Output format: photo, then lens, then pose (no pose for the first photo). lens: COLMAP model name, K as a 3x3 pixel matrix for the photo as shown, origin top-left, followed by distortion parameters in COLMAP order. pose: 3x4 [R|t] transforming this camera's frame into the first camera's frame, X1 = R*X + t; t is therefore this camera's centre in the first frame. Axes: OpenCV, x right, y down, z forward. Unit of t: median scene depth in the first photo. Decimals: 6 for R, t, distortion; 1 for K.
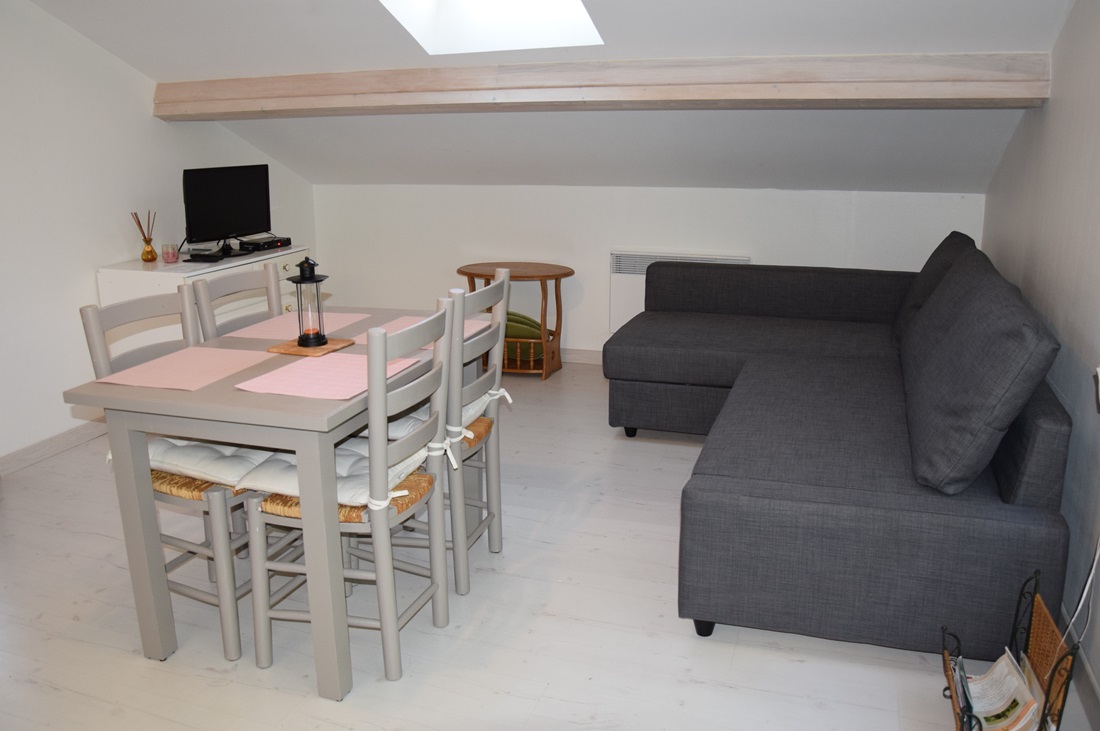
lens RADIAL K [[926.8, 0, 546.0], [0, 926.8, 360.8], [0, 0, 1]] dist [-0.089456, 0.042308]
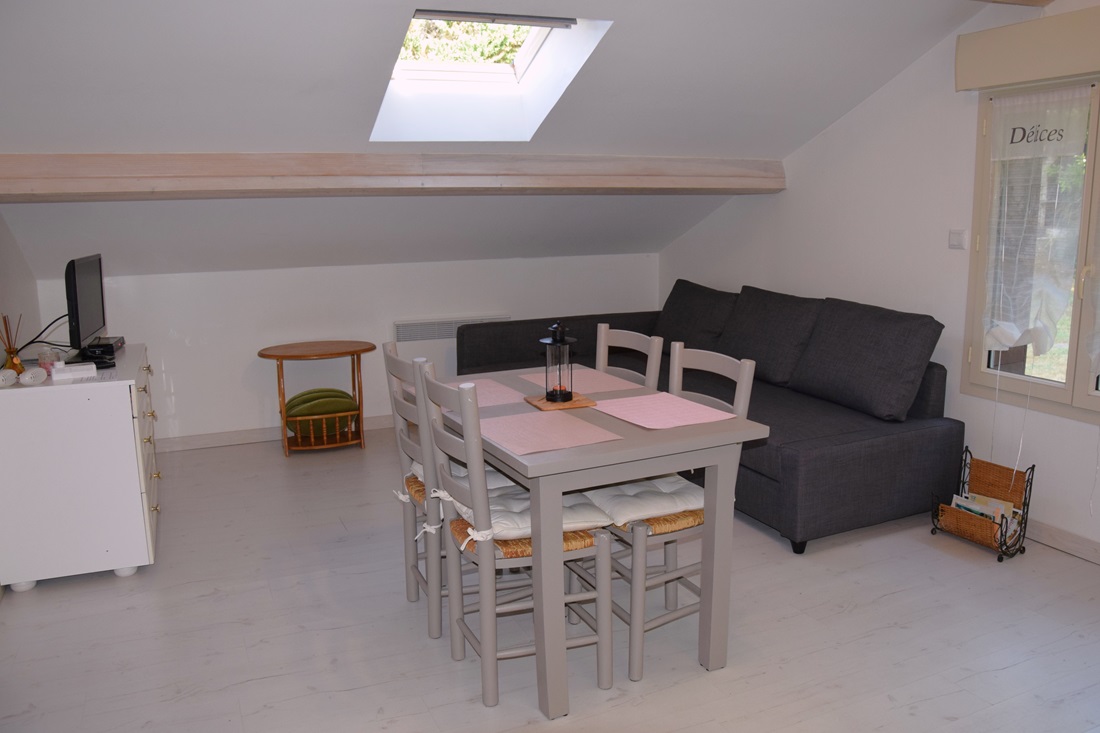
lens RADIAL K [[926.8, 0, 541.5], [0, 926.8, 371.0], [0, 0, 1]] dist [-0.089456, 0.042308]
pose [[0.702443, -0.126287, 0.700446, -0.760824], [0.174660, 0.984626, 0.002365, -0.042595], [-0.689976, 0.120679, 0.713701, 0.143060]]
